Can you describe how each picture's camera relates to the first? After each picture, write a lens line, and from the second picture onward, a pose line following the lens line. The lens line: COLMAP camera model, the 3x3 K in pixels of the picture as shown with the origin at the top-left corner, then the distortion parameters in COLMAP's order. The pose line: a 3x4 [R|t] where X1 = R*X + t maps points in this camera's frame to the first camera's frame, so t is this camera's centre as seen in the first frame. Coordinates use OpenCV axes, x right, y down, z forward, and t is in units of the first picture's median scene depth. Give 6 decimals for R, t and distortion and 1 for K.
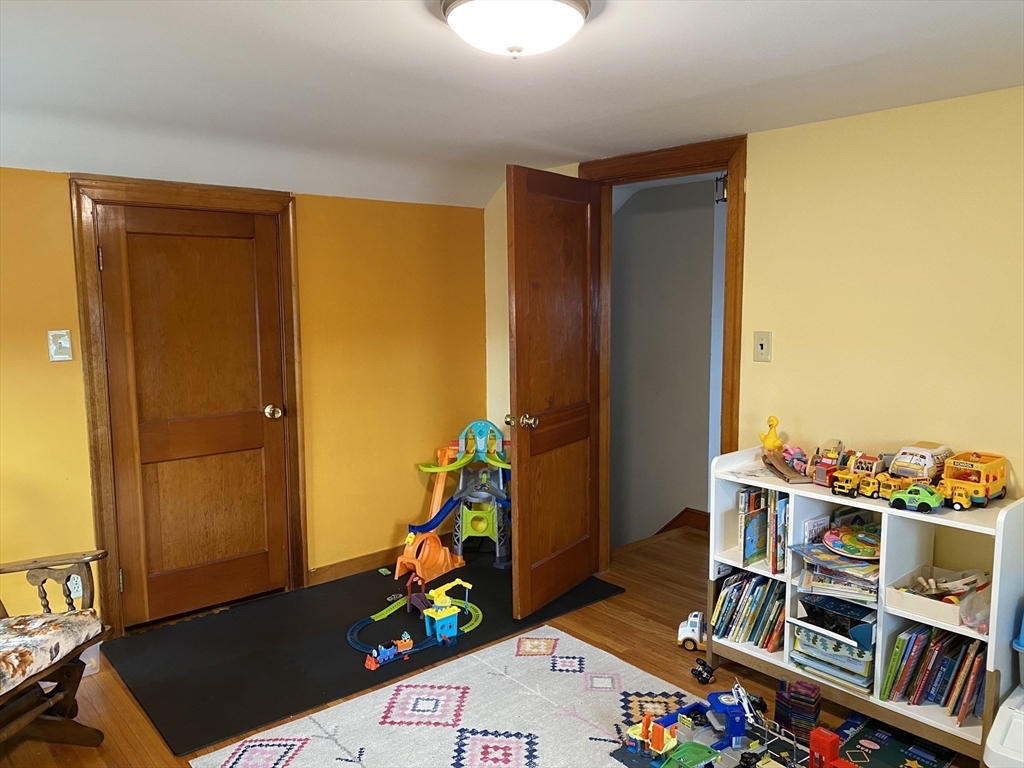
lens RADIAL K [[797.5, 0, 512.0], [0, 797.5, 384.0], [0, 0, 1]] dist [0.075681, -0.070887]
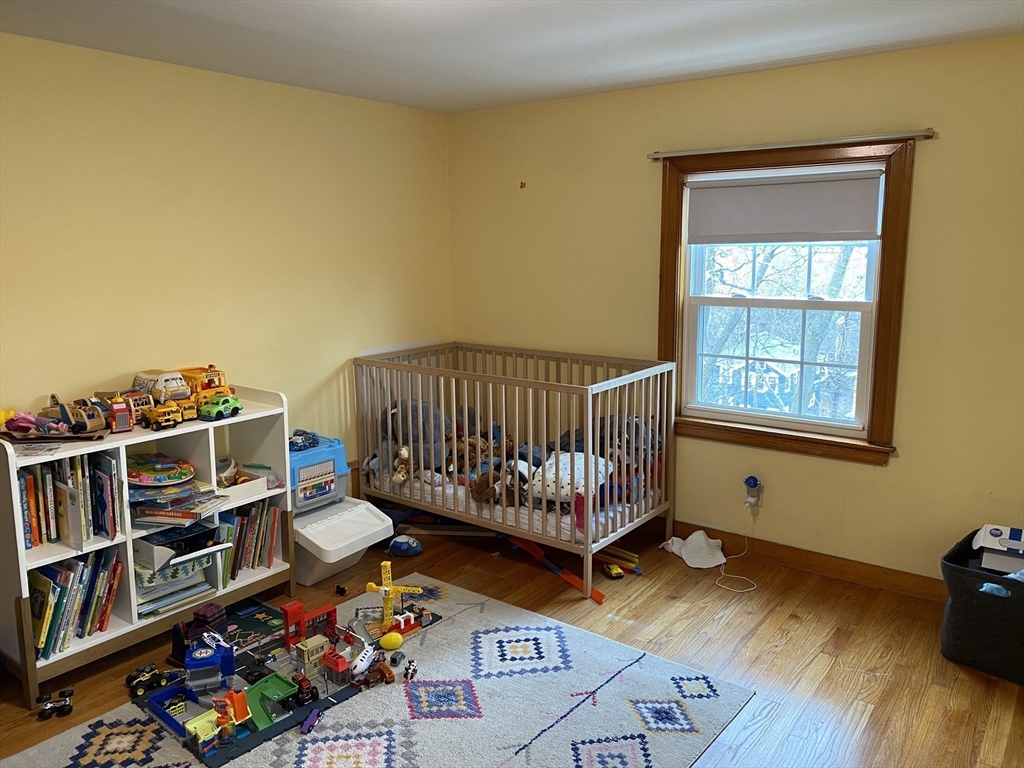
lens RADIAL K [[797.5, 0, 512.0], [0, 797.5, 384.0], [0, 0, 1]] dist [0.075681, -0.070887]
pose [[-0.209159, -0.162415, 0.964300, -0.679569], [0.120907, 0.974249, 0.190315, -0.061265], [-0.970378, 0.156397, -0.184136, 0.760963]]
